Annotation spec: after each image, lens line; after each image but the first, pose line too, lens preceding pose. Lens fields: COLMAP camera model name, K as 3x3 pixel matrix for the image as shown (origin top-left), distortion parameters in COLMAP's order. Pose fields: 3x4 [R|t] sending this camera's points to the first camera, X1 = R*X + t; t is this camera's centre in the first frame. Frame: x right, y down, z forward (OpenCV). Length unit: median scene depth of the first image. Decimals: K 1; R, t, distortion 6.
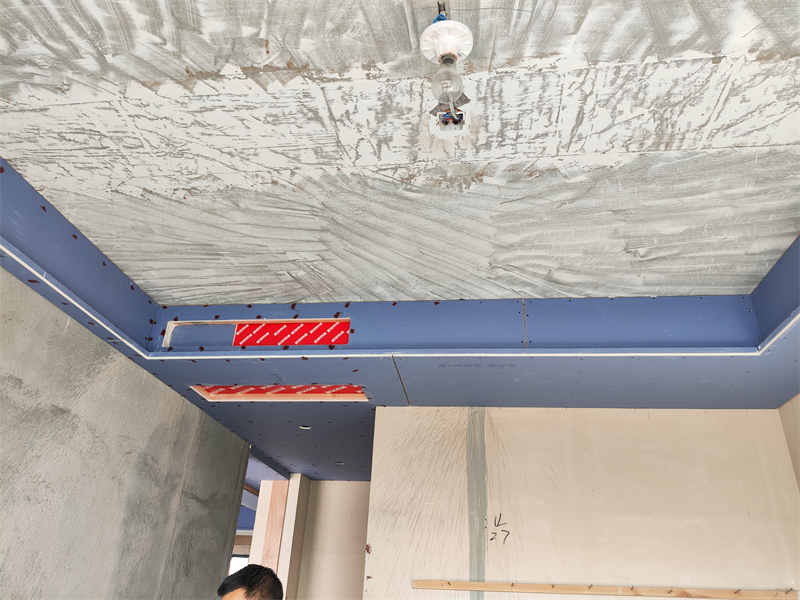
lens RADIAL K [[571.2, 0, 401.4], [0, 571.2, 298.3], [0, 0, 1]] dist [0.069480, -0.102873]
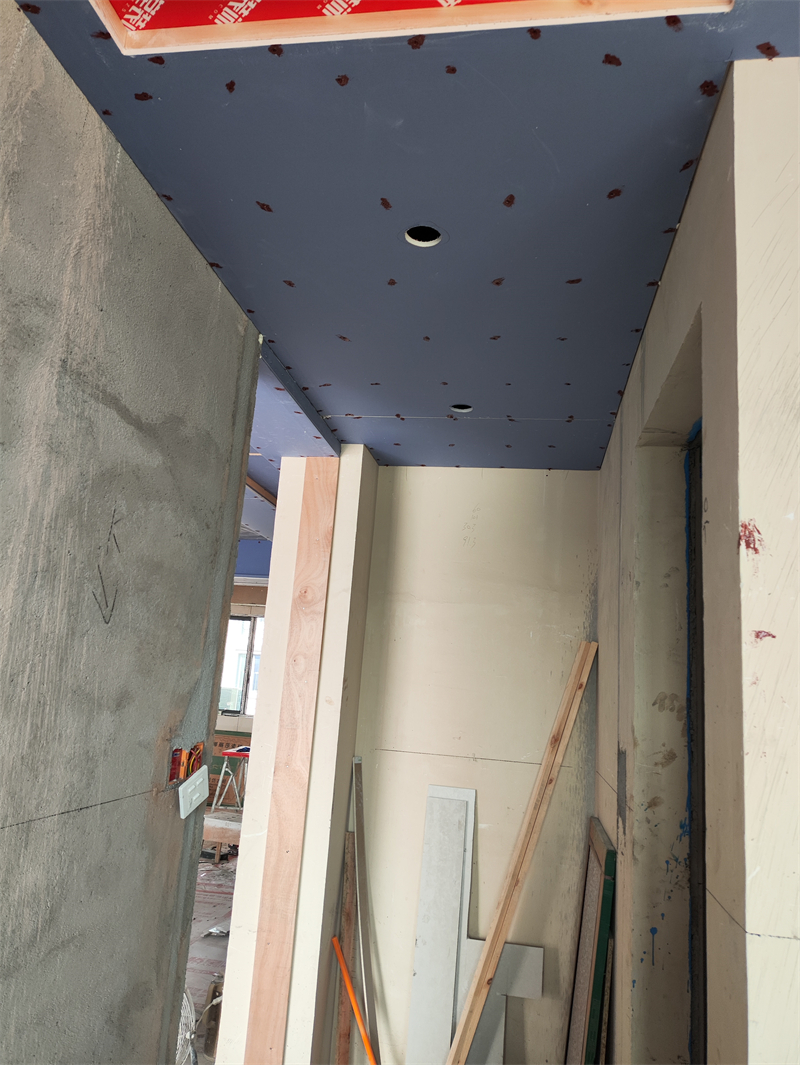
lens RADIAL K [[798.3, 0, 400.7], [0, 798.3, 511.5], [0, 0, 1]] dist [0.044553, -0.058321]
pose [[0.998365, 0.017429, -0.054434, -0.230180], [-0.002016, 0.962520, 0.271202, 0.382737], [0.057120, -0.270649, 0.960982, 0.756806]]
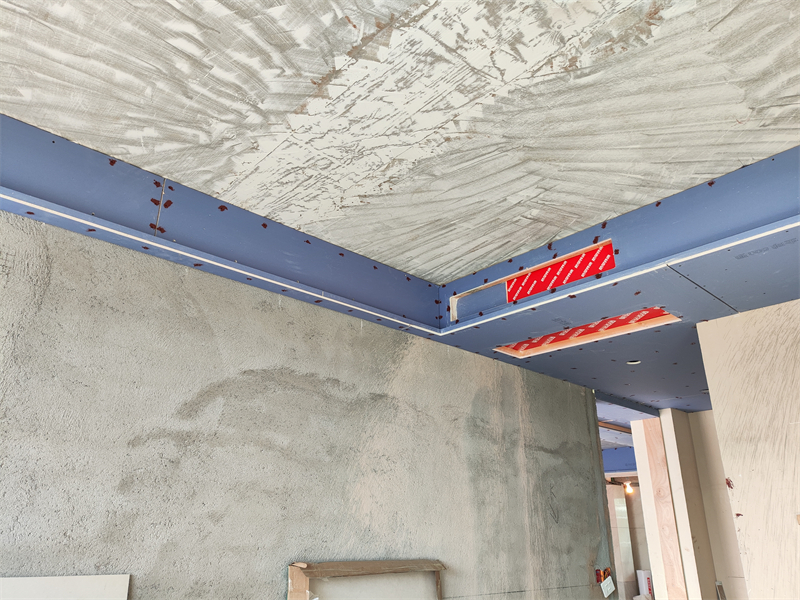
lens RADIAL K [[571.2, 0, 401.4], [0, 571.2, 298.3], [0, 0, 1]] dist [0.069480, -0.102873]
pose [[0.765581, -0.276202, -0.581032, 0.169834], [0.325571, 0.945298, -0.020381, 0.038910], [0.554877, -0.173564, 0.813626, 0.092292]]
